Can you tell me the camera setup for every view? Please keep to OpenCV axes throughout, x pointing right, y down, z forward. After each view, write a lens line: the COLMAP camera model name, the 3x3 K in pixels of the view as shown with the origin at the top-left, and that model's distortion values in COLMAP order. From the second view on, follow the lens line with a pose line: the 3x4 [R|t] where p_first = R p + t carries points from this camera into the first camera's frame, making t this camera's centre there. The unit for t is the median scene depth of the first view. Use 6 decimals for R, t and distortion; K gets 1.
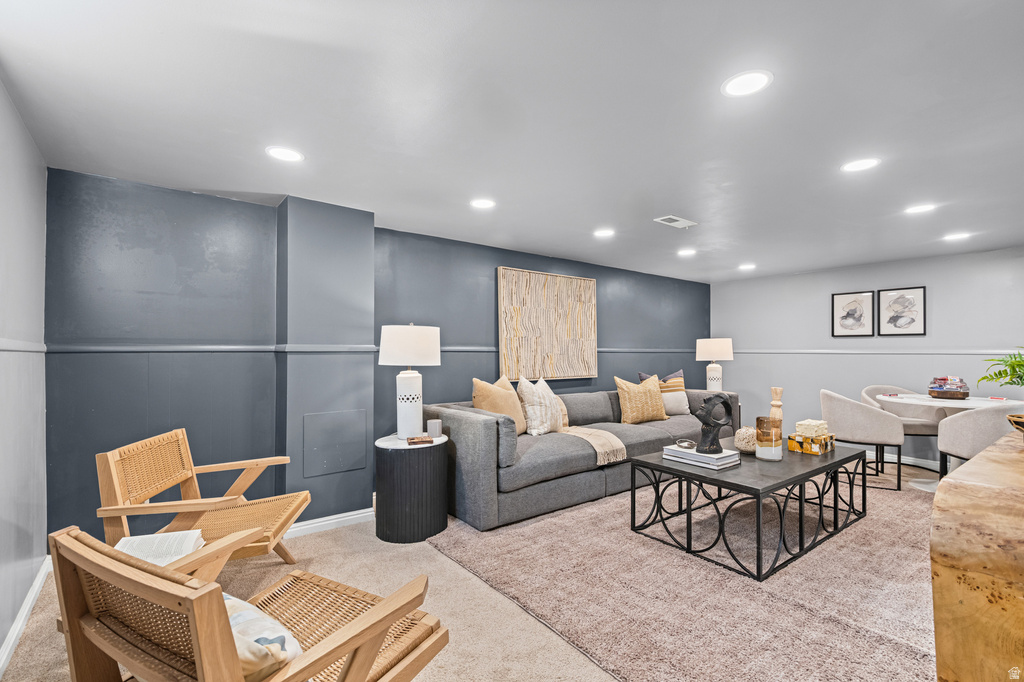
lens RADIAL K [[462.0, 0, 520.2], [0, 462.0, 338.5], [0, 0, 1]] dist [0.019423, -0.008114]
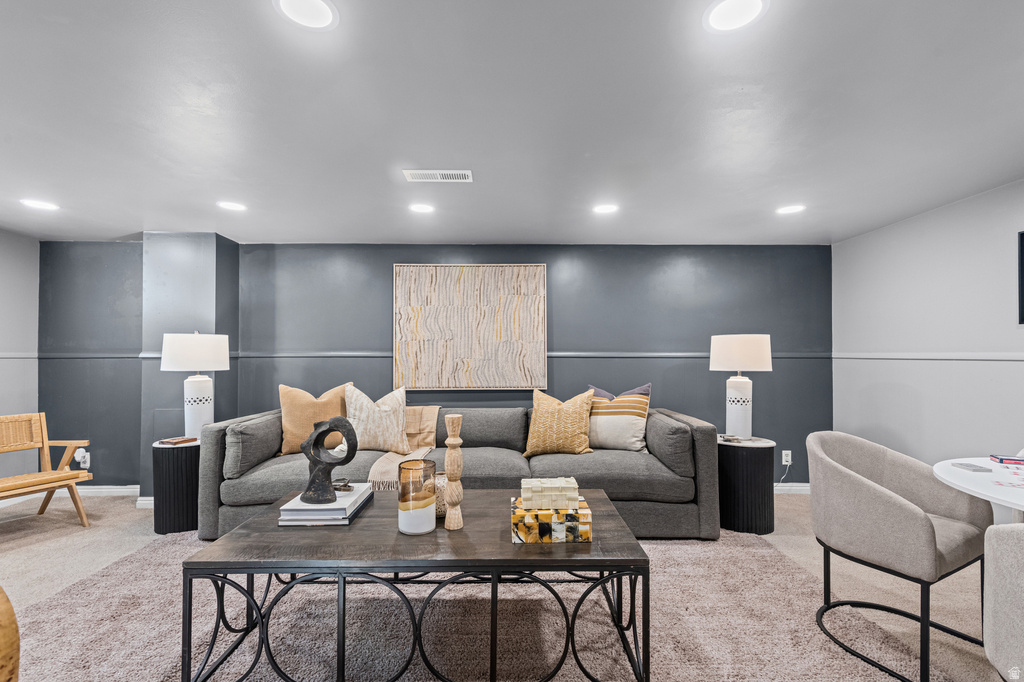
lens RADIAL K [[462.0, 0, 526.0], [0, 462.0, 345.9], [0, 0, 1]] dist [0.019423, -0.008114]
pose [[0.793822, -0.015444, -0.607954, 0.702431], [0.019205, 0.999816, -0.000322, 0.011550], [0.607847, -0.011420, 0.793972, 0.414147]]
